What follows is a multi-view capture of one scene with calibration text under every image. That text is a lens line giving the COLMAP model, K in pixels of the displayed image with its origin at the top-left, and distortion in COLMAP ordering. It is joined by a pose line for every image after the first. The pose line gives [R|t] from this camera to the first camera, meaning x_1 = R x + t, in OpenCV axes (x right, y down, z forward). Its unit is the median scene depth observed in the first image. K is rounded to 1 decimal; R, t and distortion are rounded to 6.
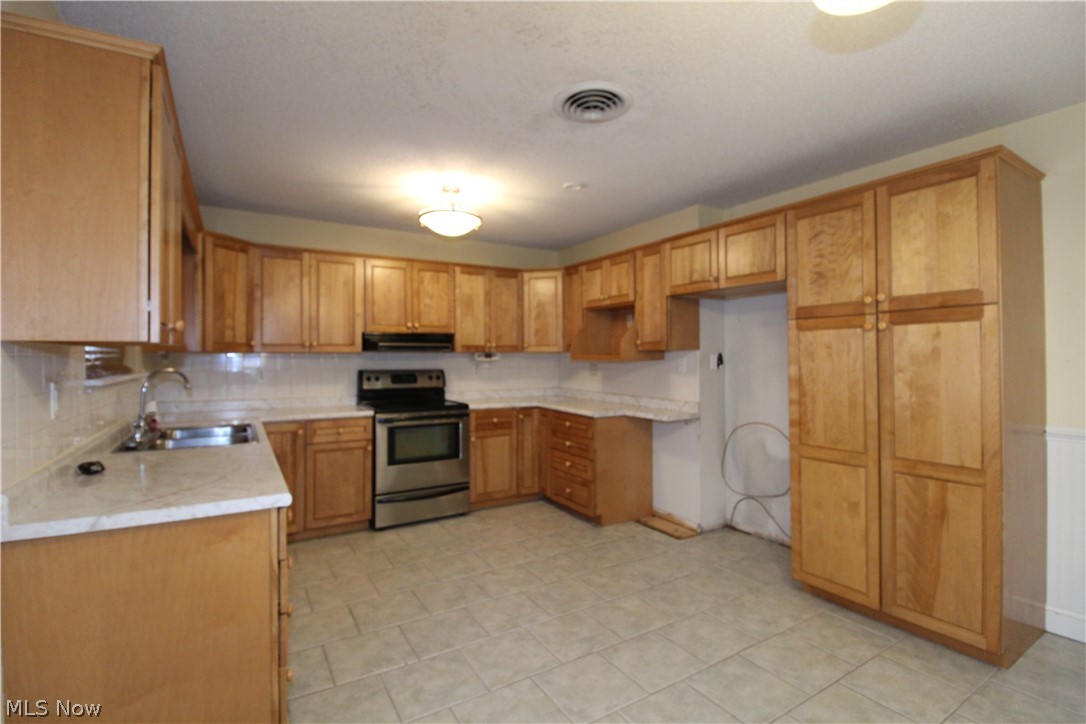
lens RADIAL K [[501.8, 0, 544.6], [0, 501.8, 356.0], [0, 0, 1]] dist [-0.007017, -0.008756]
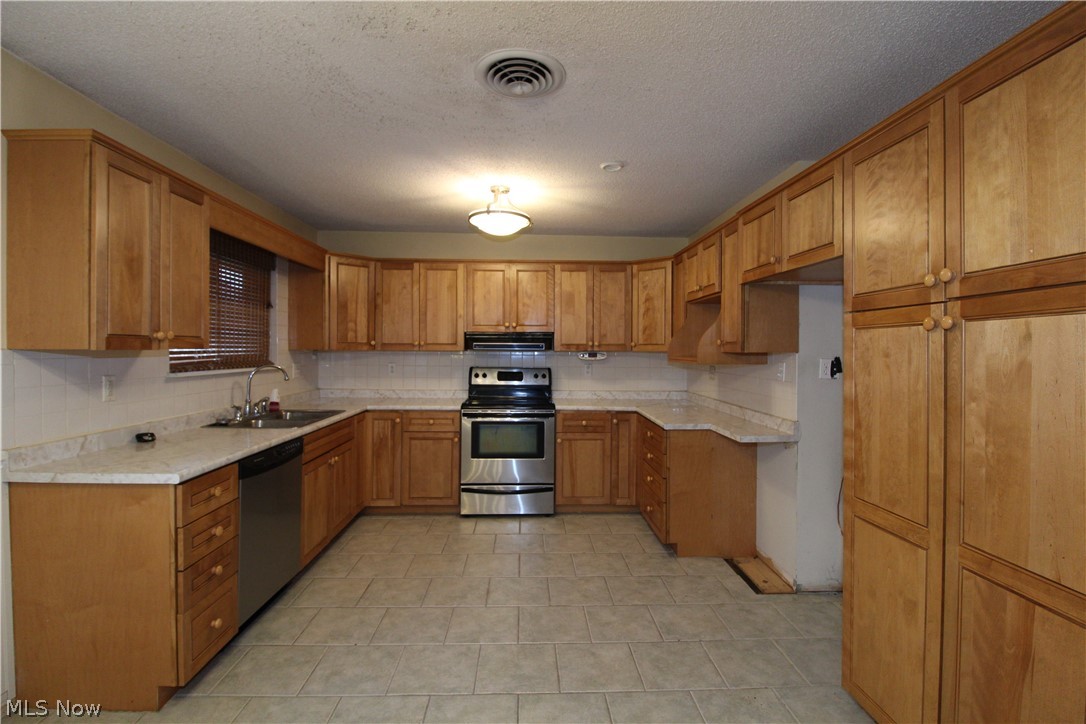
lens RADIAL K [[501.8, 0, 547.0], [0, 501.8, 355.1], [0, 0, 1]] dist [-0.007017, -0.008756]
pose [[0.874703, 0.014094, -0.484455, 0.462500], [-0.008505, 0.999870, 0.013731, -0.021086], [0.484585, -0.007891, 0.874709, 0.202876]]
